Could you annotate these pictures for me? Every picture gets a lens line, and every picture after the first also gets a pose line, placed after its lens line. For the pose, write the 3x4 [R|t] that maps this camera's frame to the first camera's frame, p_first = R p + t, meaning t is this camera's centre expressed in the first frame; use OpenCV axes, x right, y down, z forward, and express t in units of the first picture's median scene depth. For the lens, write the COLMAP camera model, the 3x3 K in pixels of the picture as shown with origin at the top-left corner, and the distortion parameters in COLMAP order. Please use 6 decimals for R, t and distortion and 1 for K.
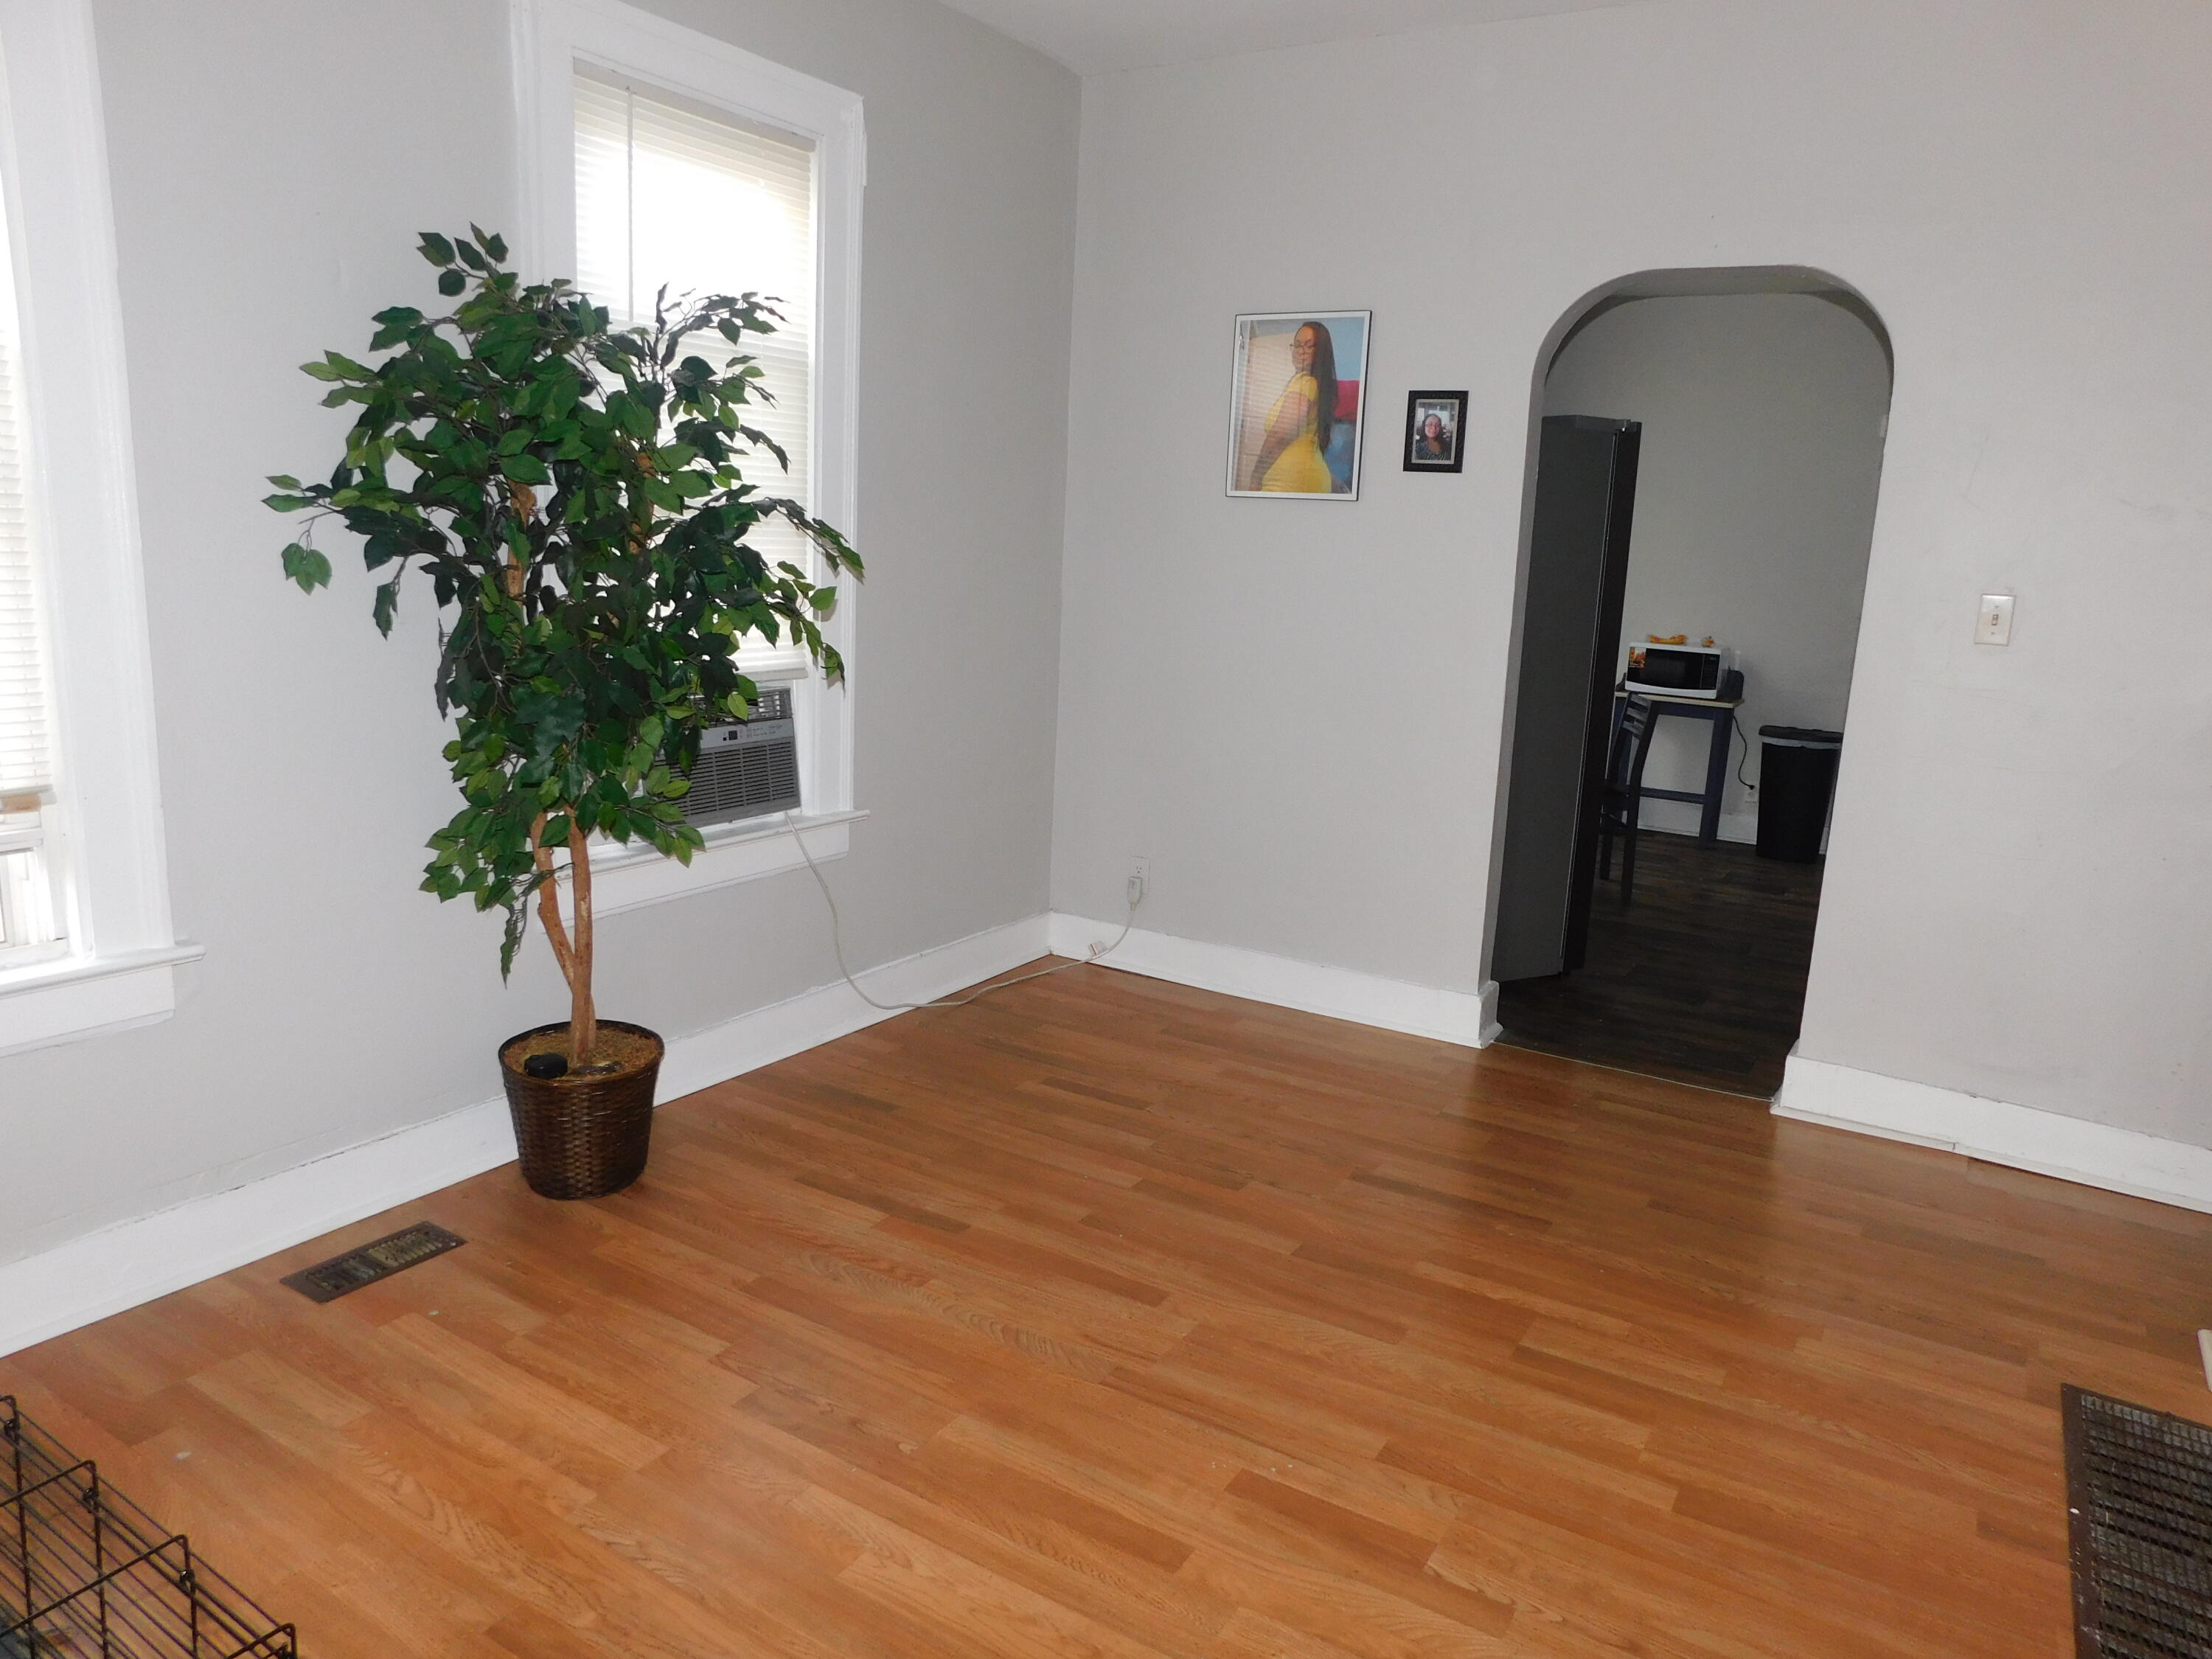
lens RADIAL K [[1460.3, 0, 1112.0], [0, 1460.3, 830.5], [0, 0, 1]] dist [-0.005301, -0.001022]
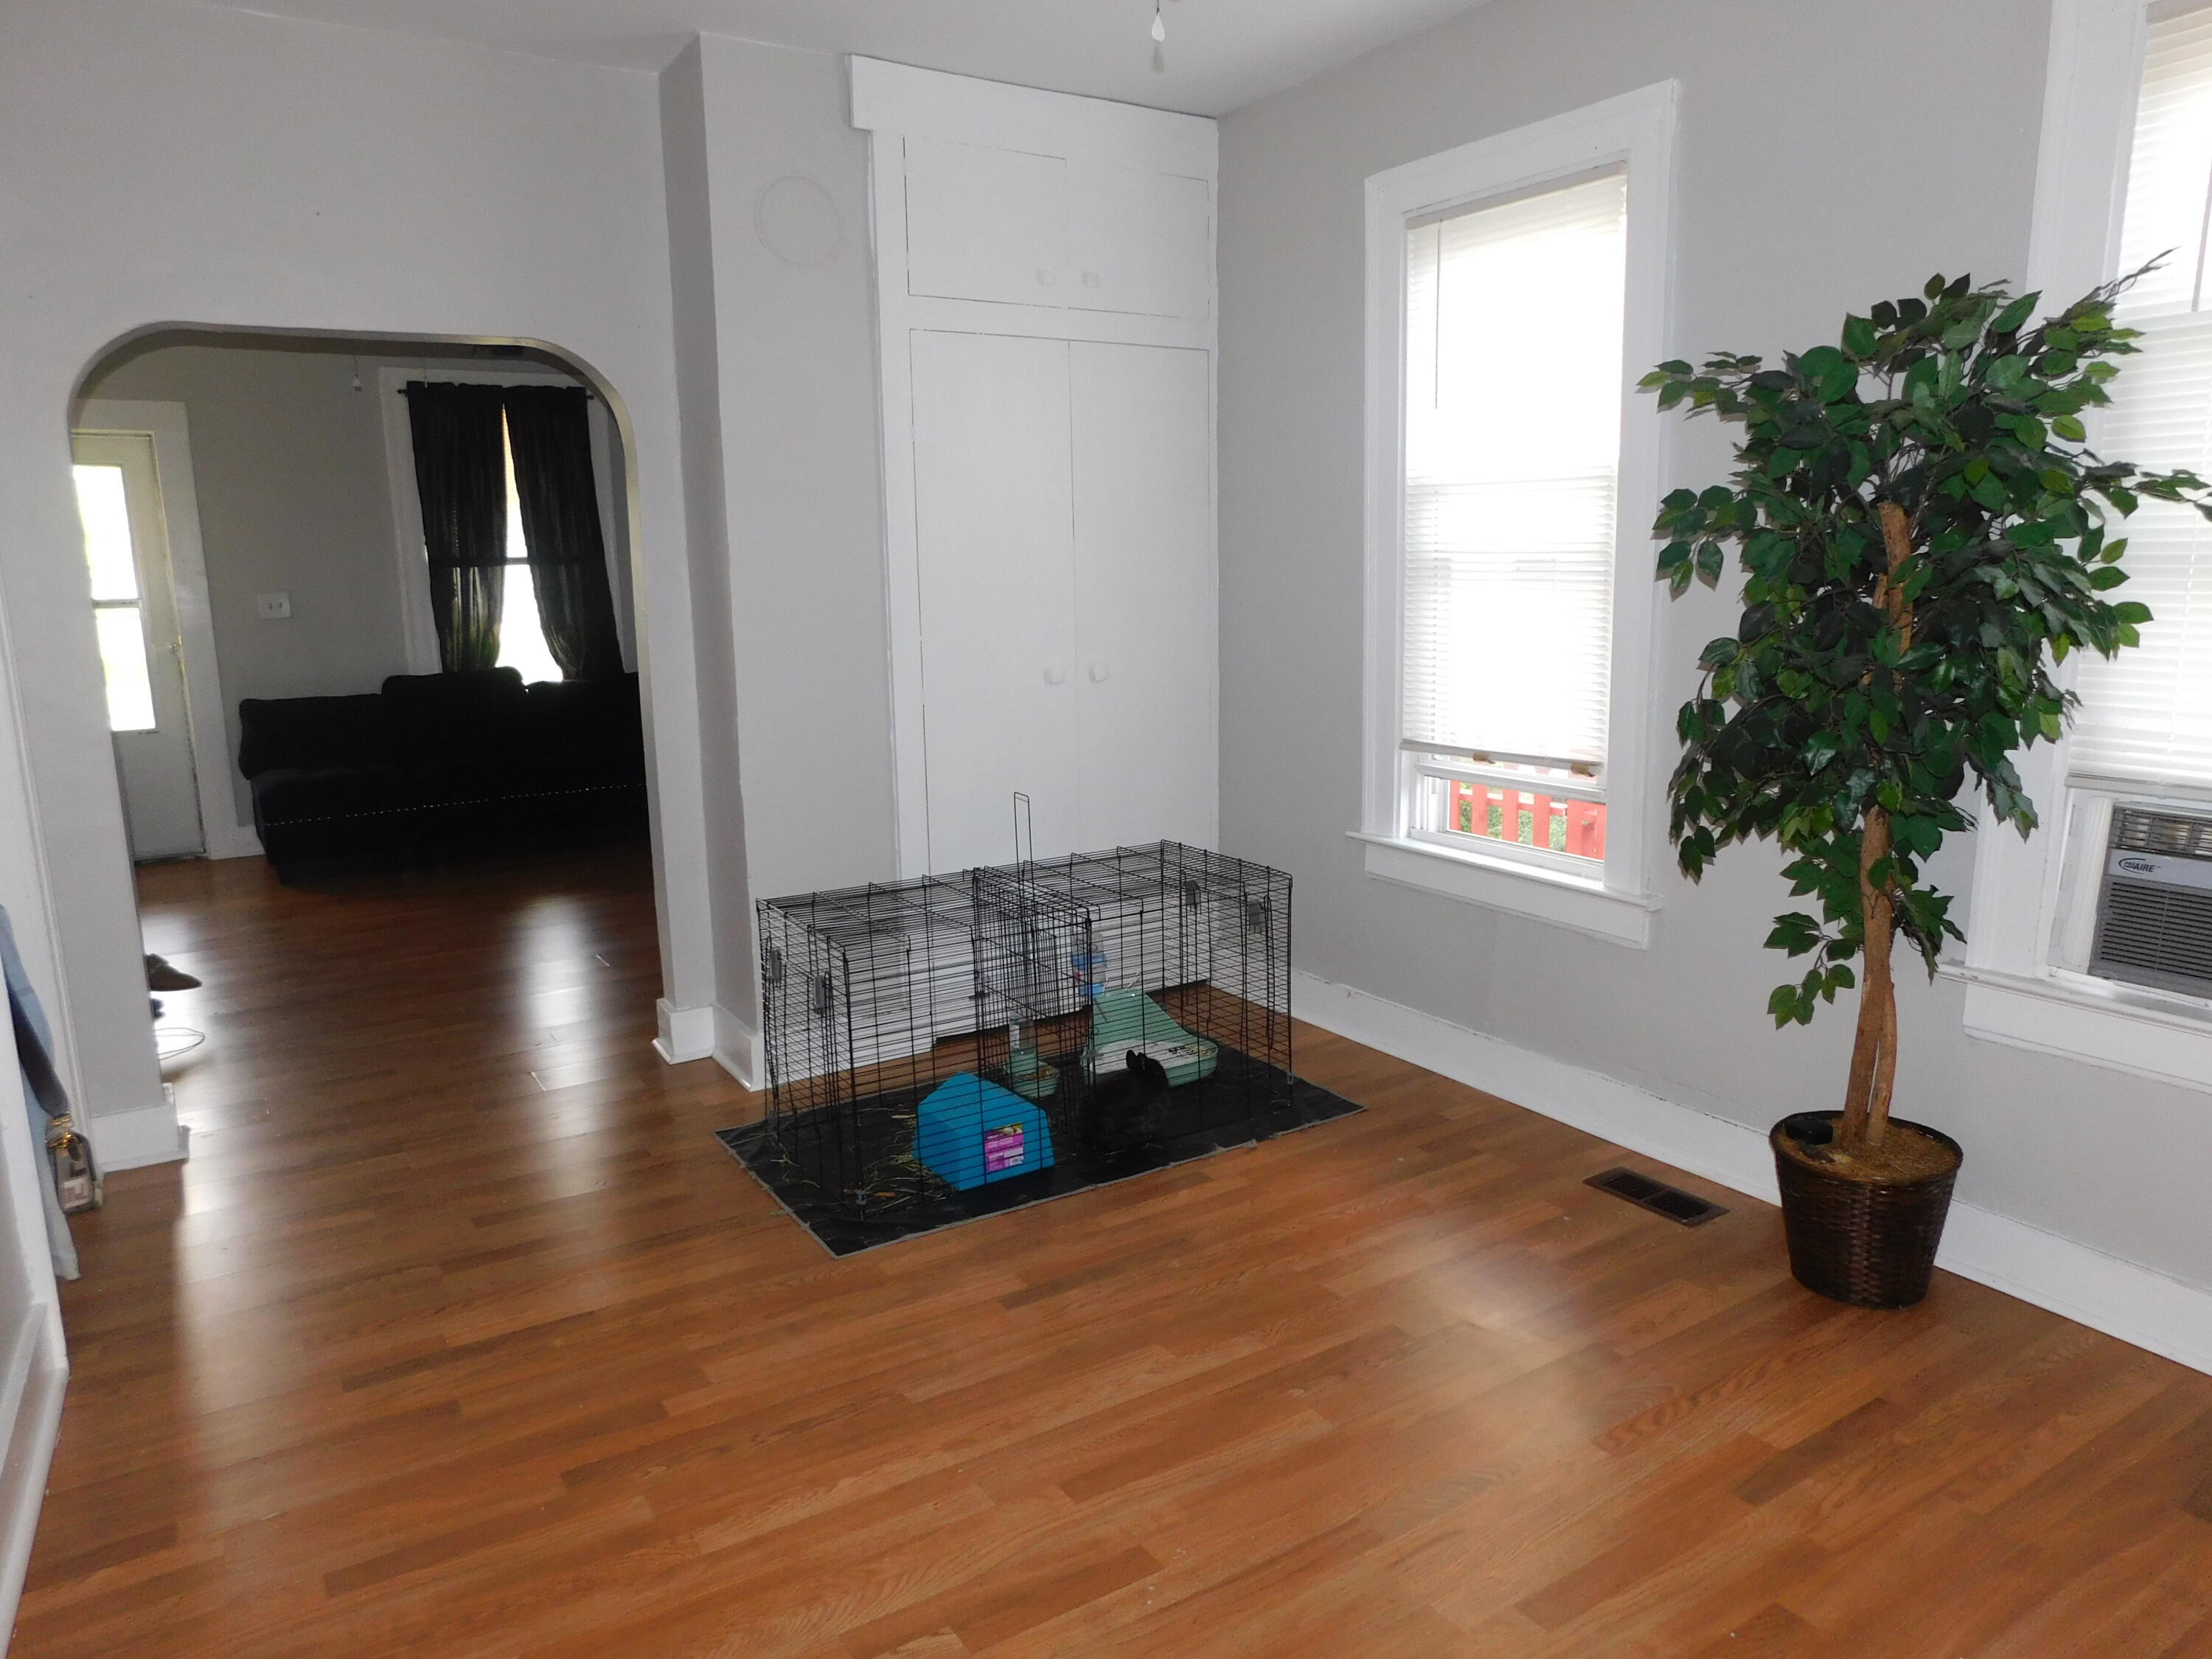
lens RADIAL K [[1460.3, 0, 1112.0], [0, 1460.3, 830.5], [0, 0, 1]] dist [-0.005301, -0.001022]
pose [[-0.423321, 0.125726, -0.897213, 0.716657], [-0.184061, 0.957736, 0.221050, -0.174693], [0.887086, 0.258717, -0.382289, 0.978575]]
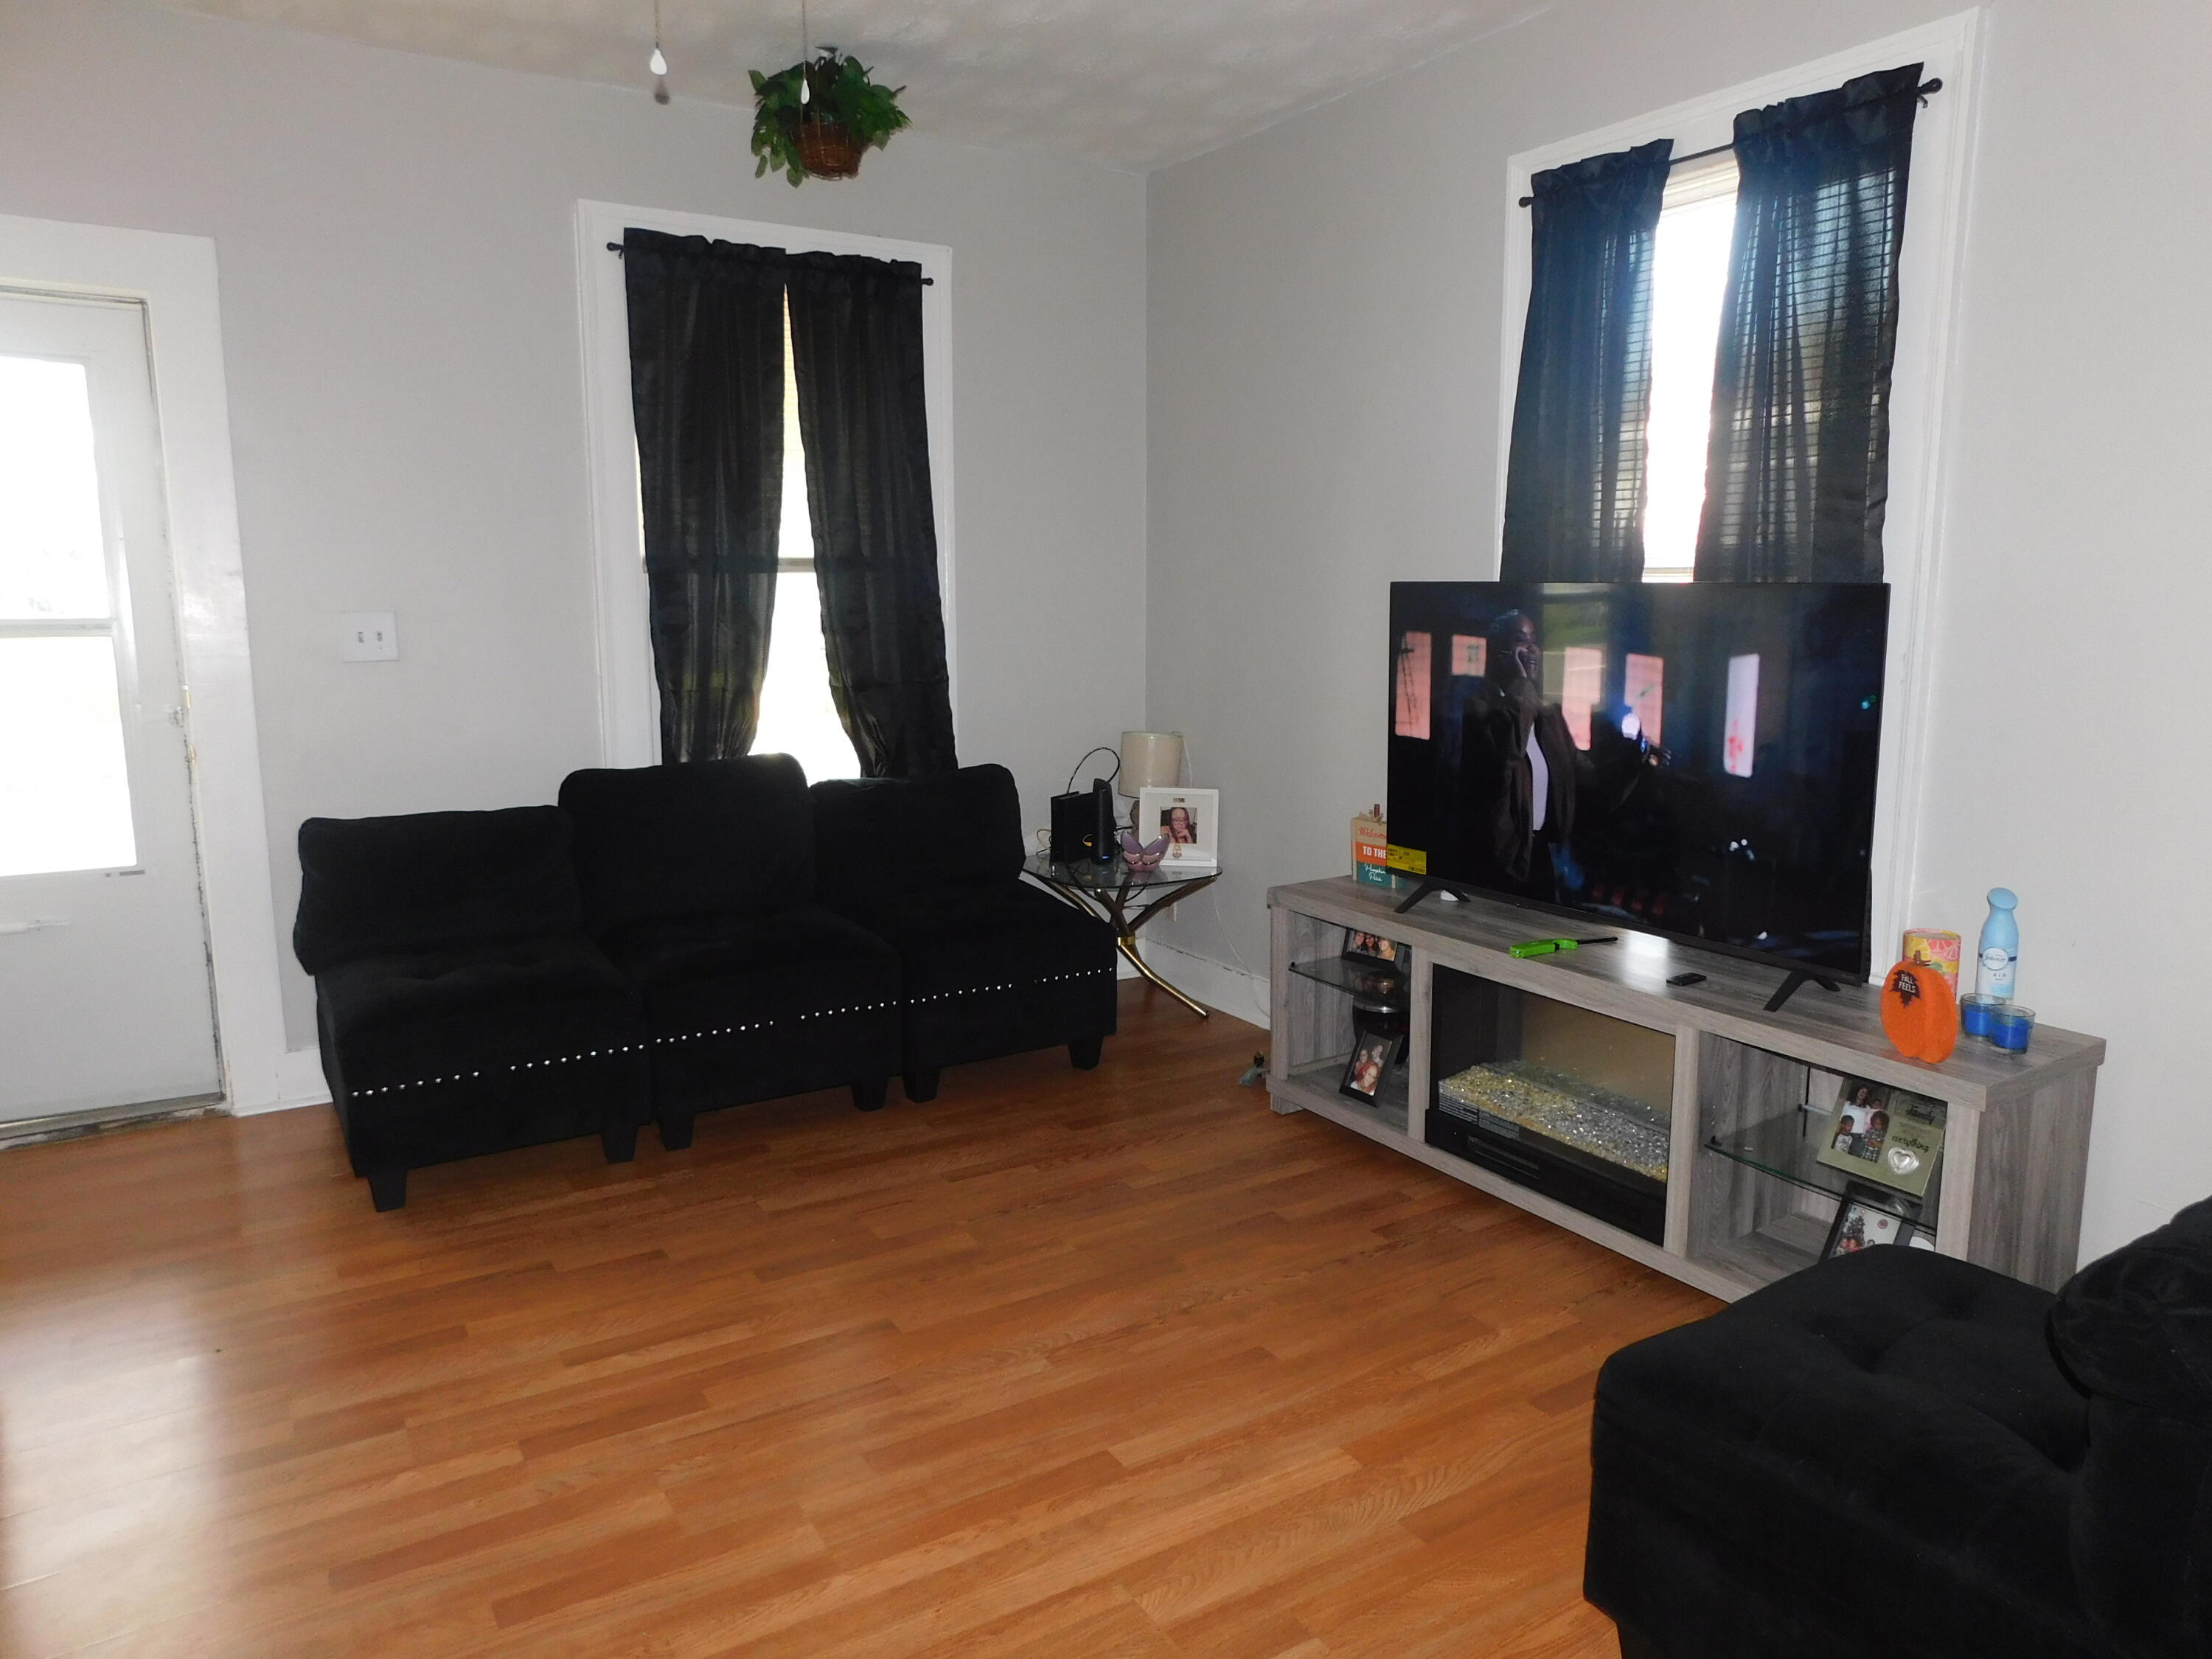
lens RADIAL K [[1460.3, 0, 1112.0], [0, 1460.3, 830.5], [0, 0, 1]] dist [-0.005301, -0.001022]
pose [[-0.437374, 0.098375, -0.893883, 0.493967], [-0.204032, 0.957222, 0.205178, -0.115720], [0.875828, 0.272120, -0.398592, 0.644989]]
